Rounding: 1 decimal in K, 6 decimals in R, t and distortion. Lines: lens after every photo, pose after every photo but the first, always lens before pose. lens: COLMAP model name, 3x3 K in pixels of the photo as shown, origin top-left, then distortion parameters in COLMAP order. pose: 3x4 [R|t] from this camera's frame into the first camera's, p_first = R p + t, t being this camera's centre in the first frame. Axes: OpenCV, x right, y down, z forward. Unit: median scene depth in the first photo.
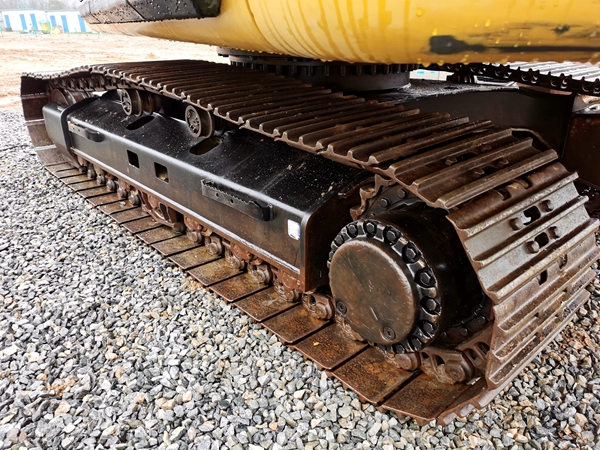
lens RADIAL K [[462.9, 0, 300.0], [0, 462.9, 225.0], [0, 0, 1]] dist [0.046460, -0.040439]
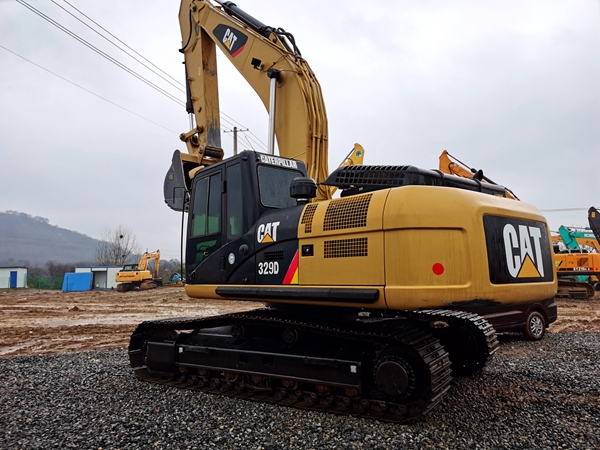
lens RADIAL K [[462.9, 0, 300.0], [0, 462.9, 225.0], [0, 0, 1]] dist [0.046460, -0.040439]
pose [[0.957920, 0.021310, 0.286243, -1.267848], [0.121920, 0.872602, -0.472971, 0.599111], [-0.259855, 0.487967, 0.833285, -1.839293]]
